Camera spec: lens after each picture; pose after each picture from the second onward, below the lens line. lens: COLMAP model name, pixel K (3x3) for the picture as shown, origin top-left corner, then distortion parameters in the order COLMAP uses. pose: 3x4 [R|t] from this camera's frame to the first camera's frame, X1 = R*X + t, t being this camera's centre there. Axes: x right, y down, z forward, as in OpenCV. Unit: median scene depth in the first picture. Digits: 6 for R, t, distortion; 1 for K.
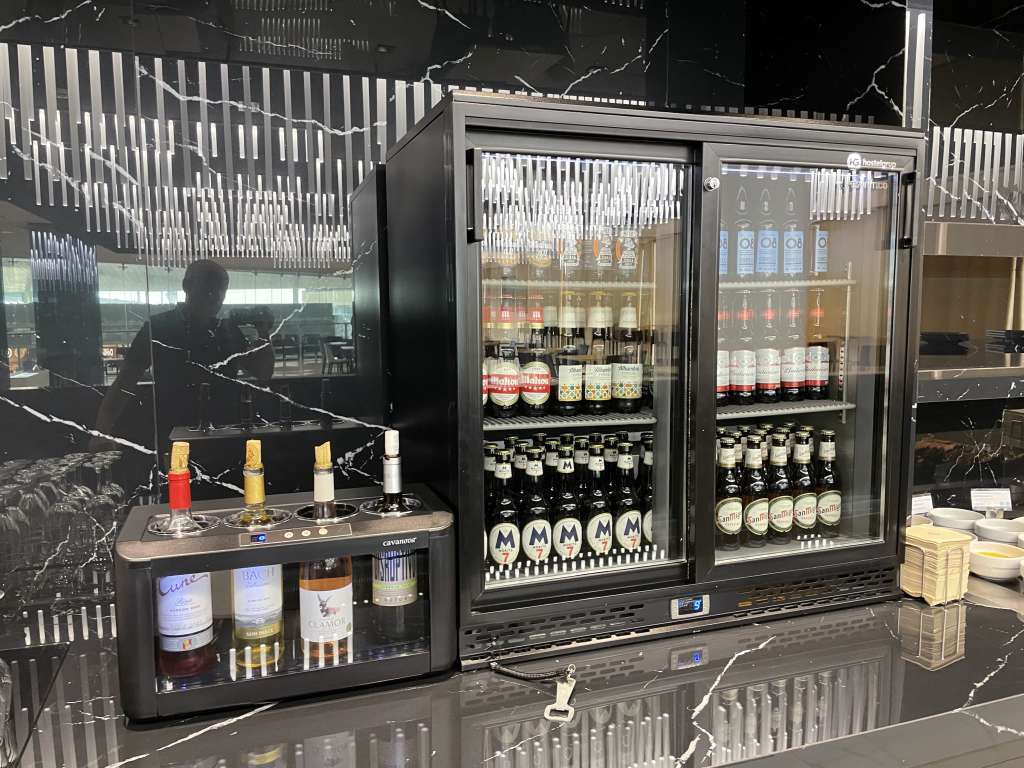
lens RADIAL K [[793.2, 0, 512.0], [0, 793.2, 384.0], [0, 0, 1]] dist [0.022362, -0.005376]
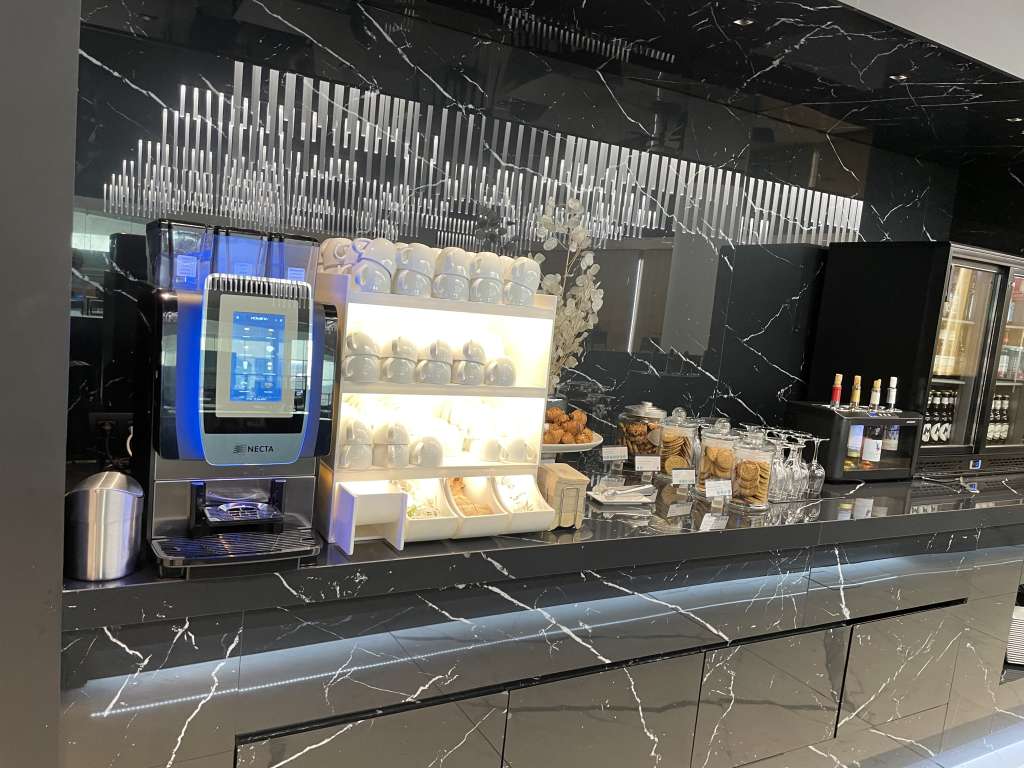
lens RADIAL K [[763.3, 0, 512.0], [0, 763.3, 384.0], [0, 0, 1]] dist [0.006896, 0.000682]
pose [[0.979135, 0.083509, 0.185259, -0.630982], [-0.088285, 0.995939, 0.017668, 0.051865], [-0.183032, -0.033655, 0.982531, -0.386376]]
